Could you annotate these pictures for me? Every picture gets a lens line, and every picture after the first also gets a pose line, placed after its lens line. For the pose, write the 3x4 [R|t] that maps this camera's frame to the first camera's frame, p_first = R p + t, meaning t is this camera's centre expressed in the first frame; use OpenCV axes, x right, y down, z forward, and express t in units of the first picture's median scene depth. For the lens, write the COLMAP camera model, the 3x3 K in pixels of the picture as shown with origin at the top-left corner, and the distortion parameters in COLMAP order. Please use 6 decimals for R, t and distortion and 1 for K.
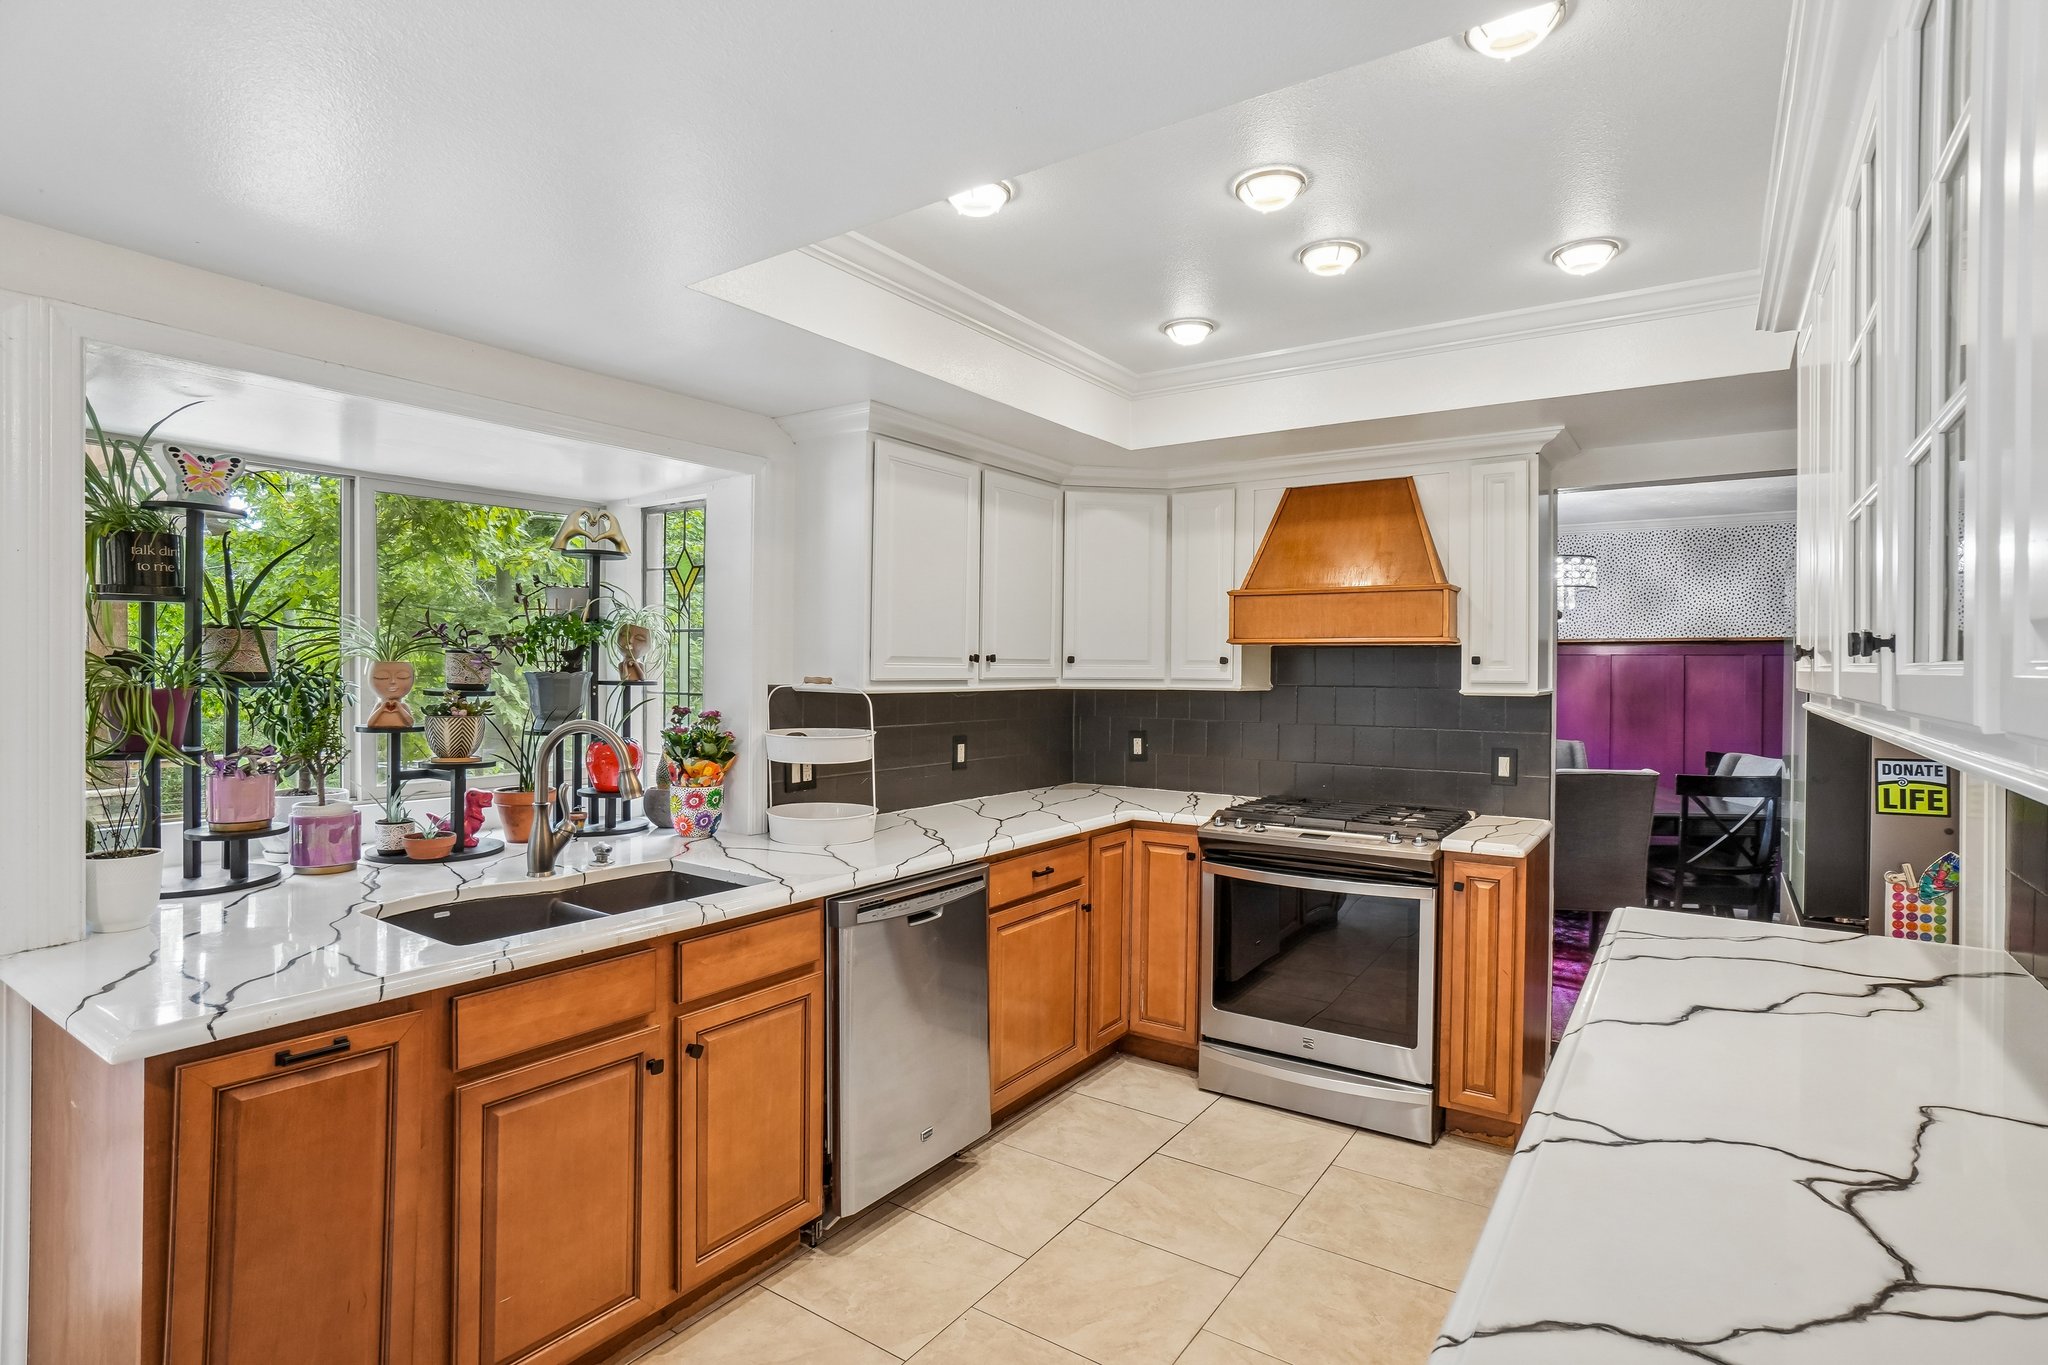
lens RADIAL K [[1027.0, 0, 1018.1], [0, 1027.0, 678.2], [0, 0, 1]] dist [-0.015872, 0.000041]
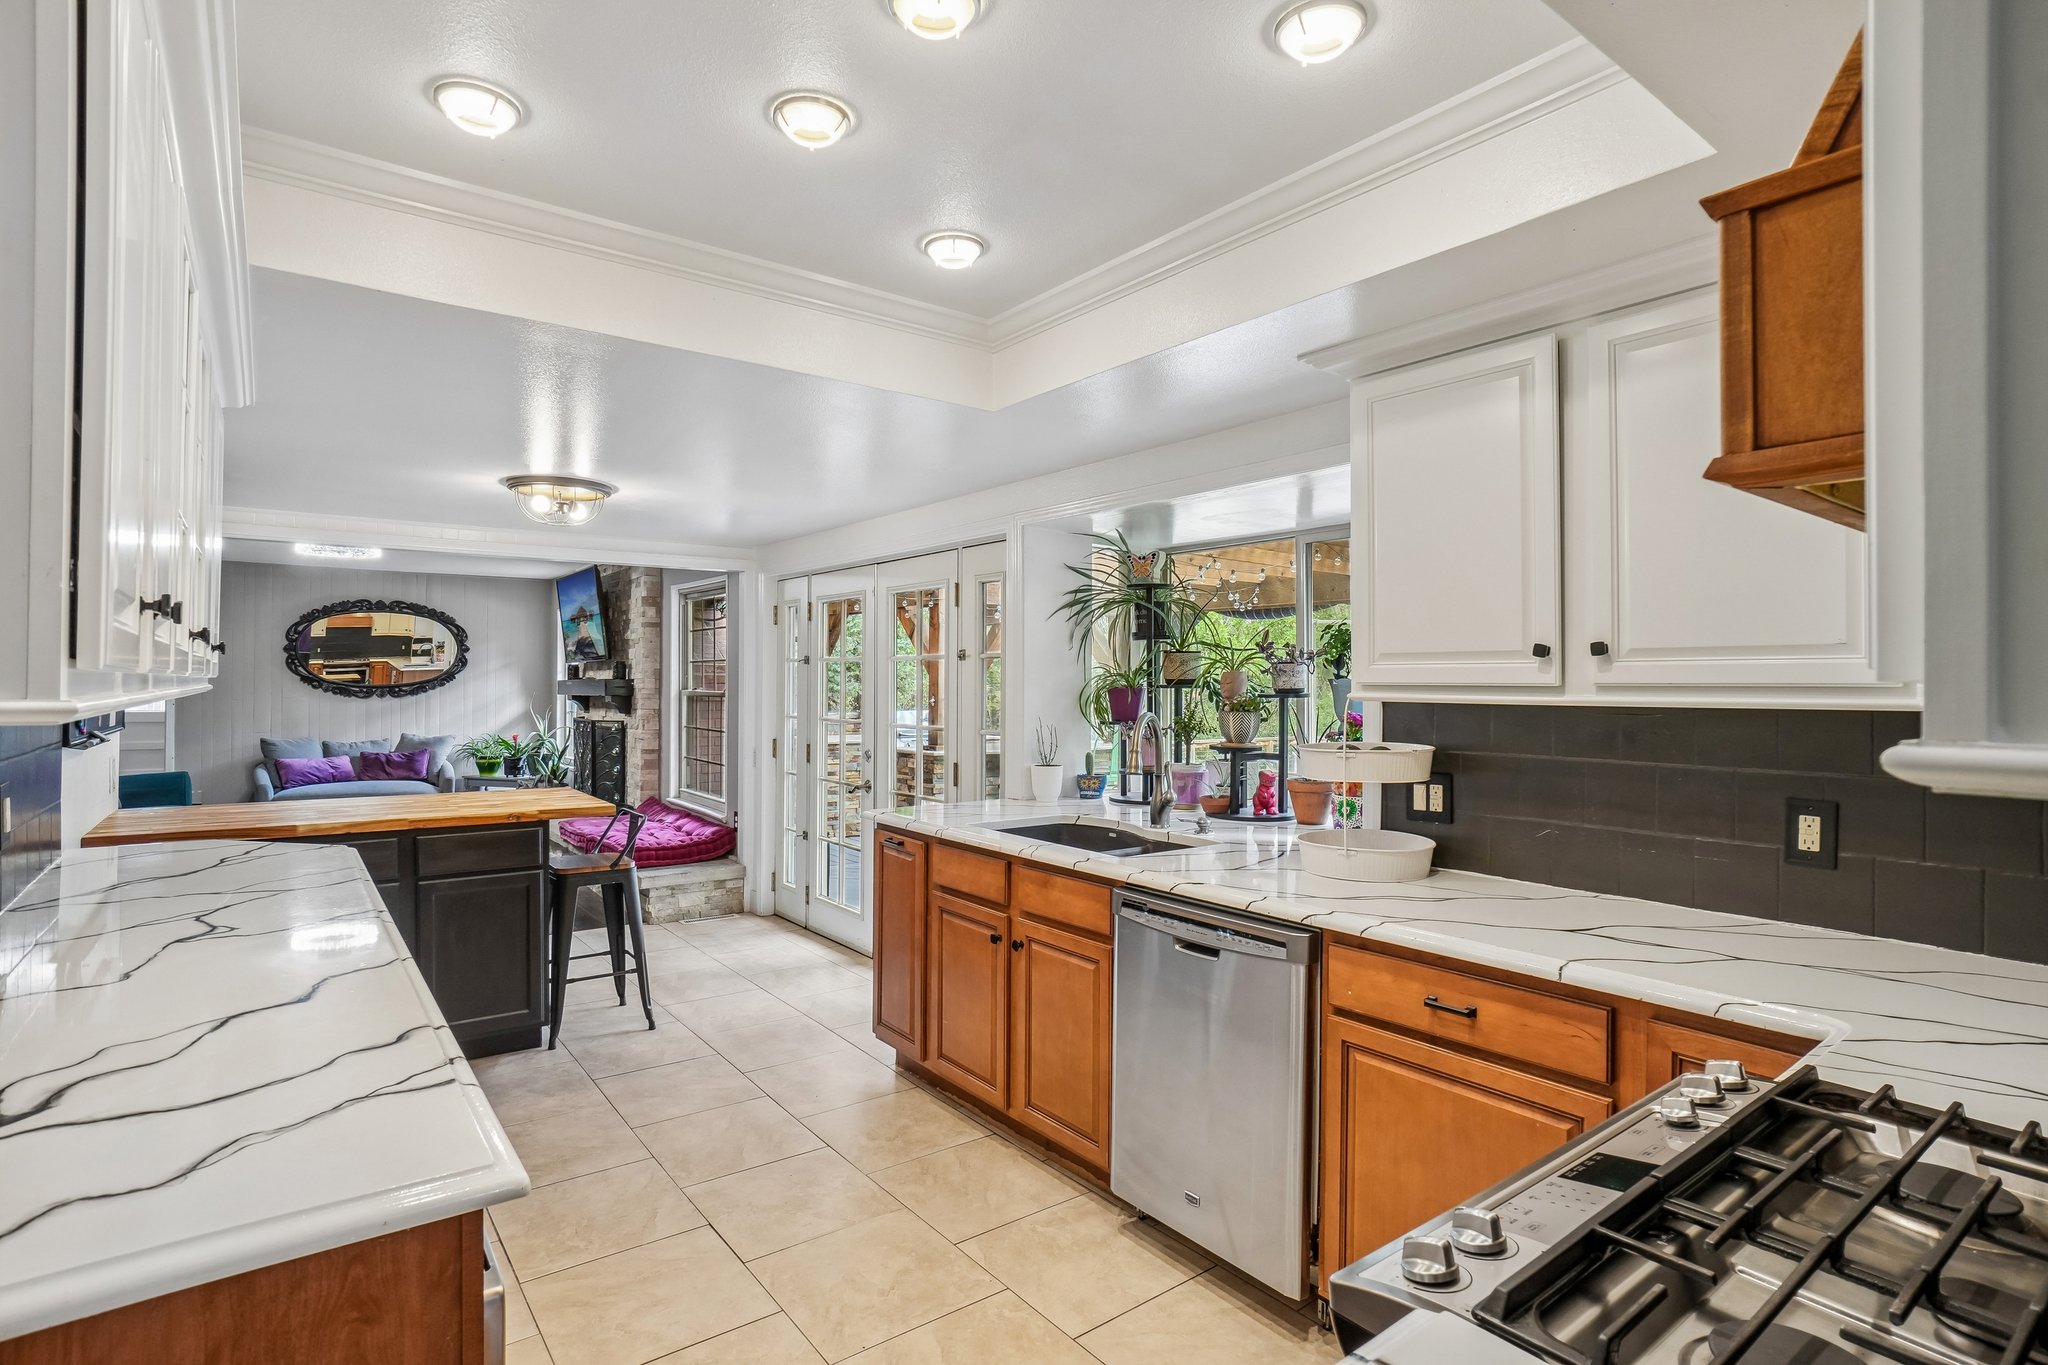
lens RADIAL K [[1027.0, 0, 1015.2], [0, 1027.0, 677.3], [0, 0, 1]] dist [-0.015872, 0.000041]
pose [[-0.320142, -0.019812, -0.947163, 0.612083], [-0.020568, 0.999691, -0.013958, 0.010894], [0.947146, 0.015013, -0.320450, 0.867365]]
